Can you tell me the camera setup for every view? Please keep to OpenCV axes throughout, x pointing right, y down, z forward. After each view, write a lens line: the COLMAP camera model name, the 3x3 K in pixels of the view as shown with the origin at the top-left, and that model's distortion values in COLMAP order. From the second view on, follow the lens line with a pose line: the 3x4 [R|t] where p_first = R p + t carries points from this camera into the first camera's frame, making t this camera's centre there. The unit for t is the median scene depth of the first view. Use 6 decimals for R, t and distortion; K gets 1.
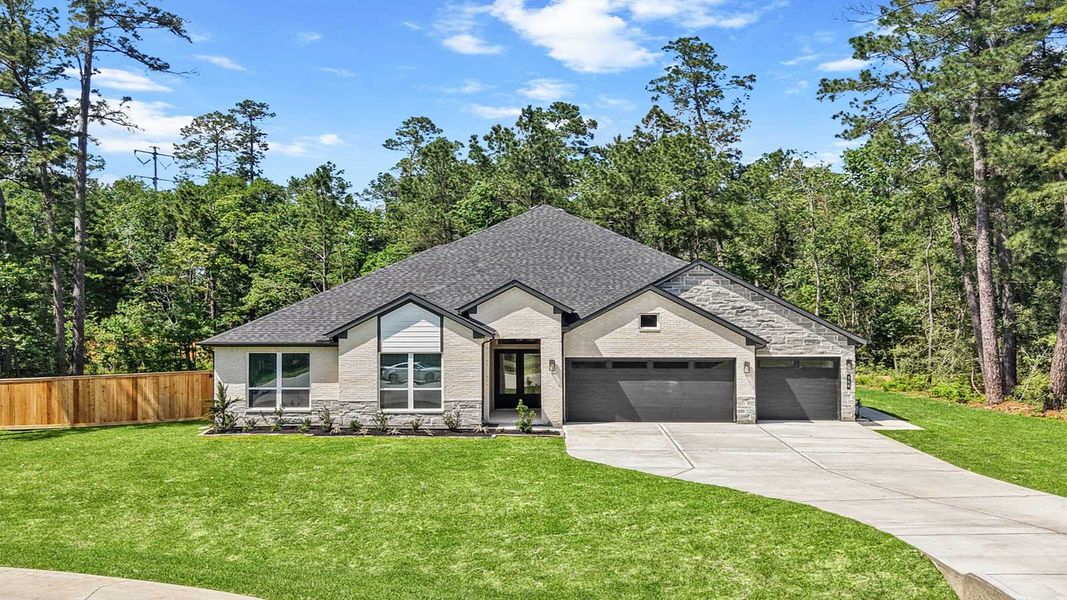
lens RADIAL K [[1570.5, 0, 533.5], [0, 1570.5, 300.0], [0, 0, 1]] dist [0.048257, -0.004160]
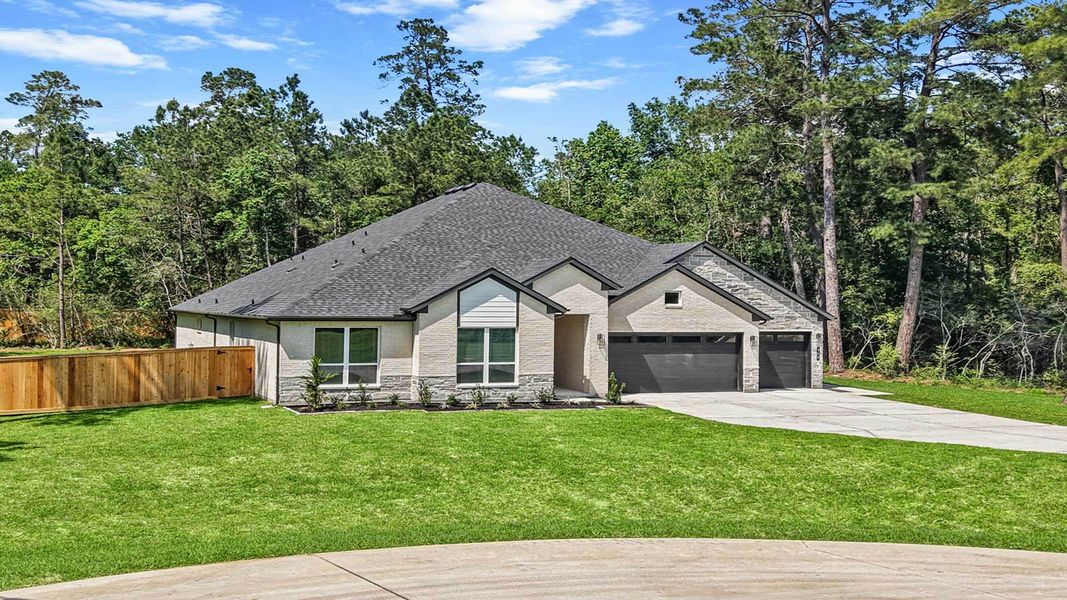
lens RADIAL K [[1570.5, 0, 533.5], [0, 1570.5, 300.0], [0, 0, 1]] dist [0.048257, -0.004160]
pose [[0.883113, 0.009053, 0.469074, -0.516346], [-0.016729, 0.999786, 0.012200, 0.003165], [-0.468863, -0.018621, 0.883075, 0.098610]]
